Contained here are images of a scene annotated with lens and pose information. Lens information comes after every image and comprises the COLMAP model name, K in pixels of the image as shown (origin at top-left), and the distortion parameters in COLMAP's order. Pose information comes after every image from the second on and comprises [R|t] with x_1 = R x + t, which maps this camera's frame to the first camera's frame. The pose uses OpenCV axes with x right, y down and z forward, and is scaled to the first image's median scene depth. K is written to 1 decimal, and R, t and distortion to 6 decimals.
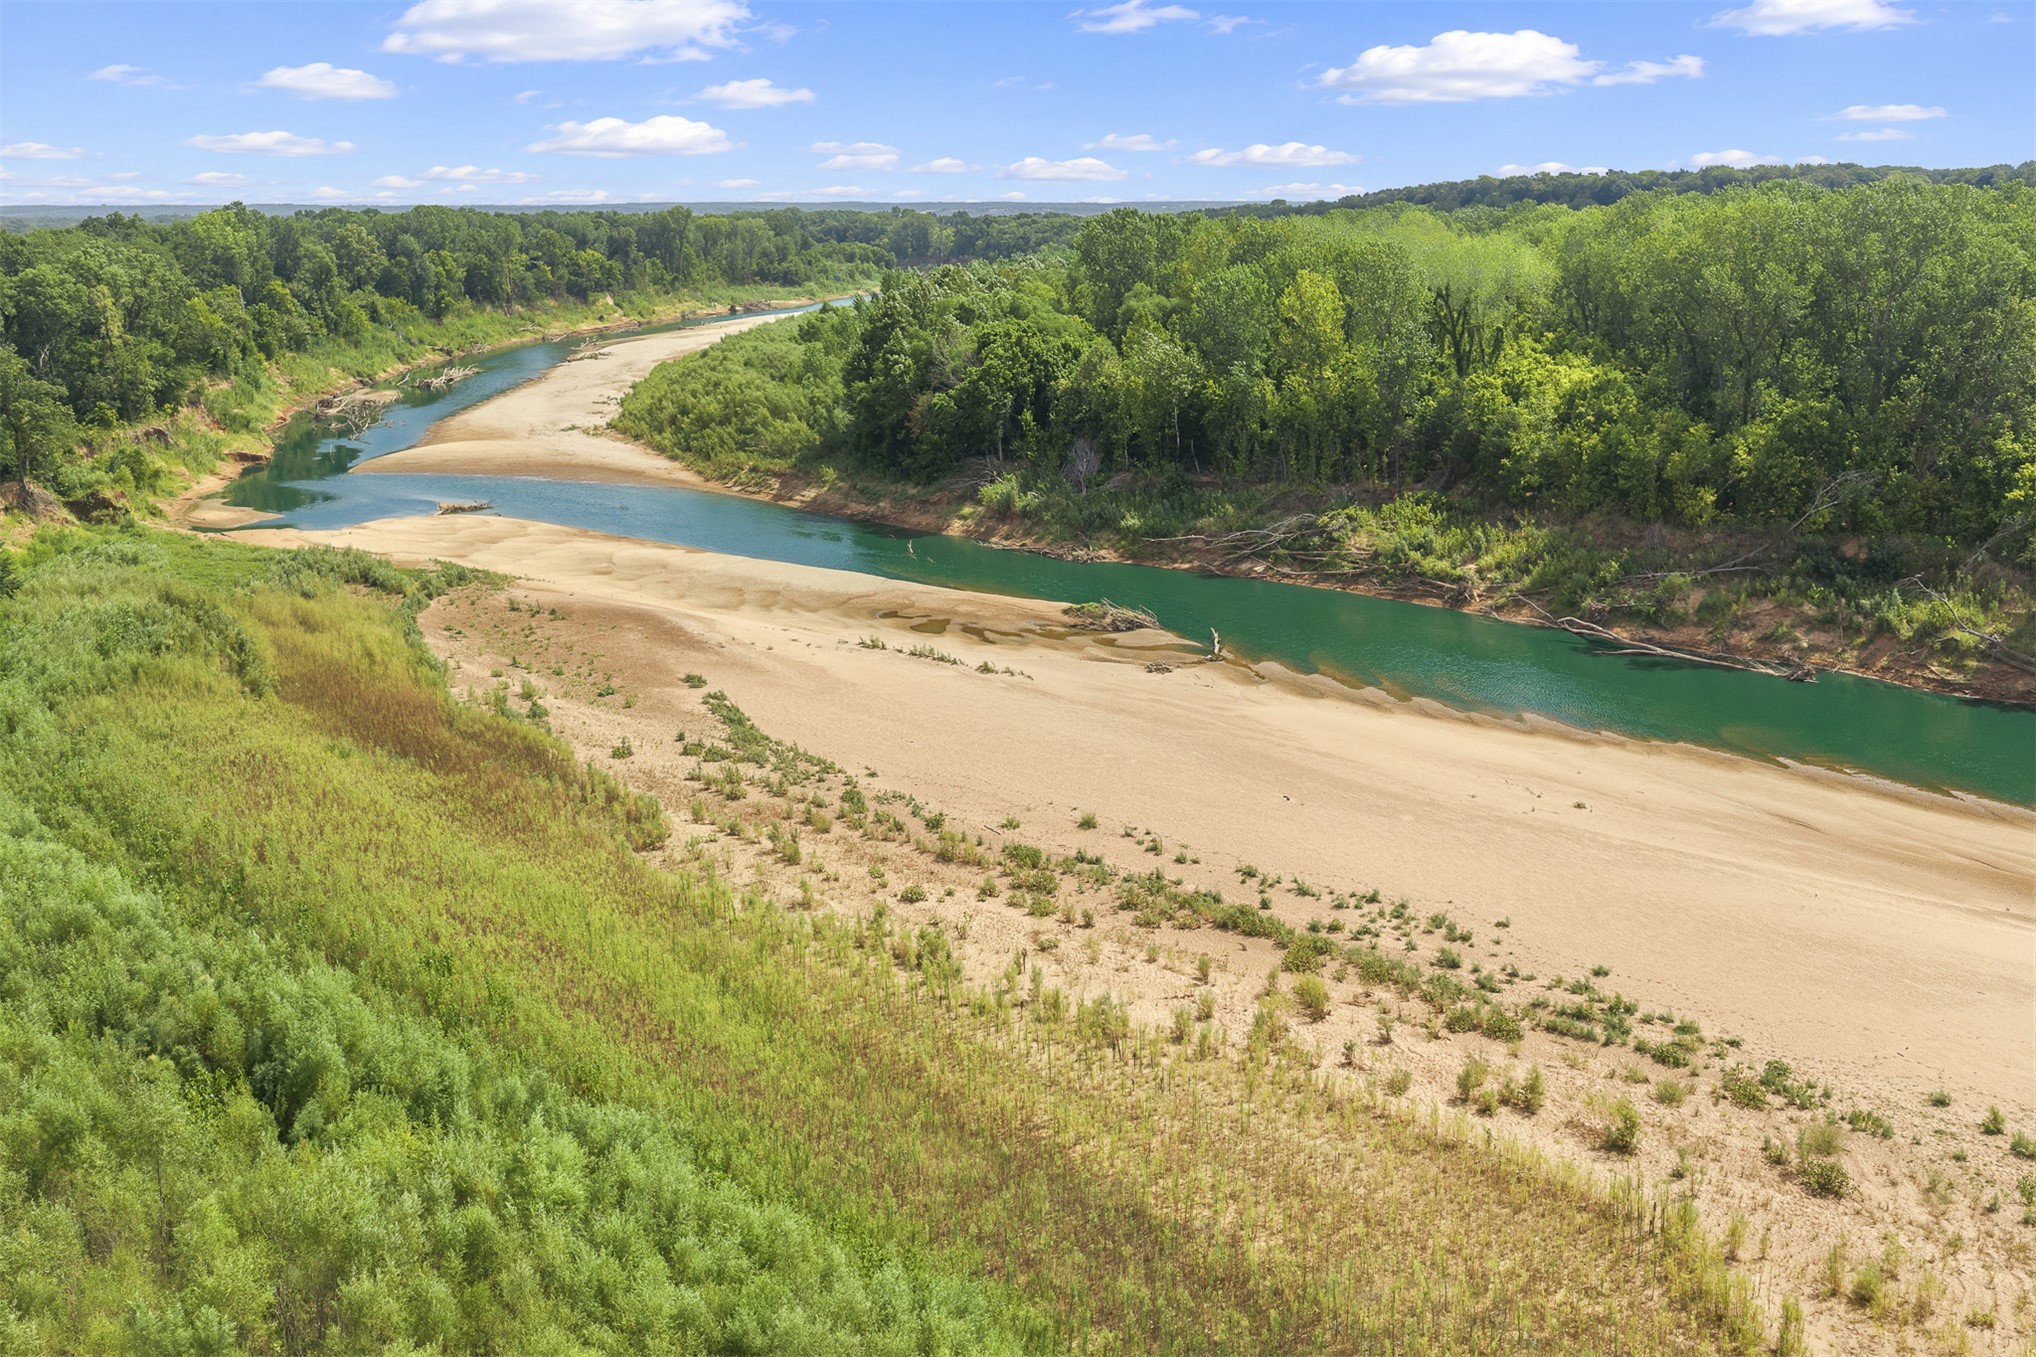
lens RADIAL K [[1707.2, 0, 1015.3], [0, 1707.2, 557.9], [0, 0, 1]] dist [-0.000072, -0.001676]
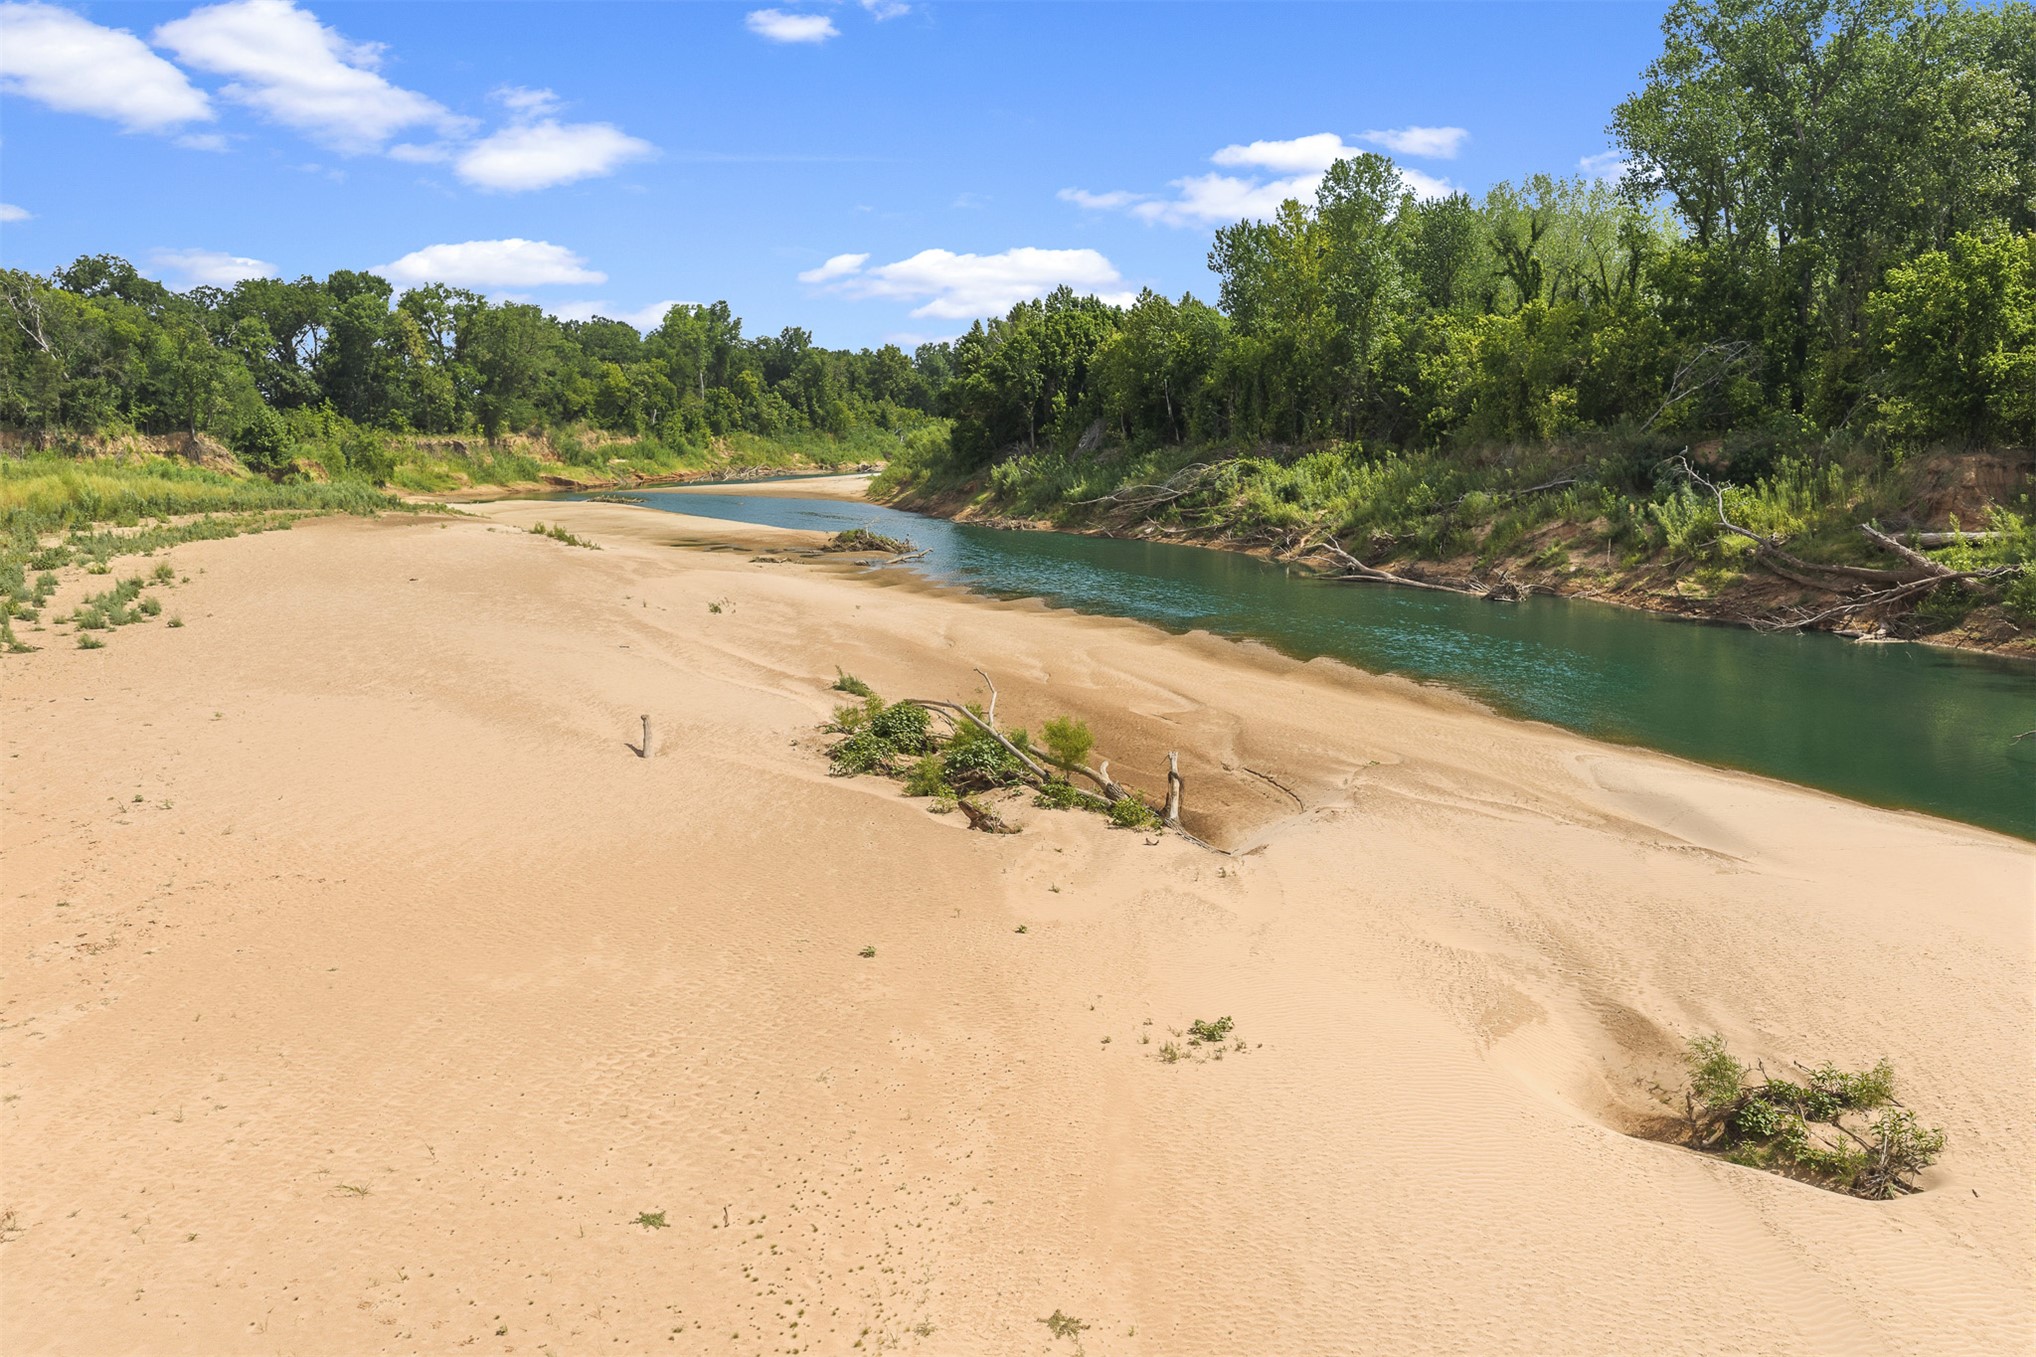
lens RADIAL K [[1707.2, 0, 1015.3], [0, 1707.2, 557.9], [0, 0, 1]] dist [-0.000072, -0.001676]
pose [[0.886797, 0.030979, -0.461120, 0.479453], [-0.087879, 0.990850, -0.102437, 0.114111], [0.453728, 0.131364, 0.881405, 0.224110]]
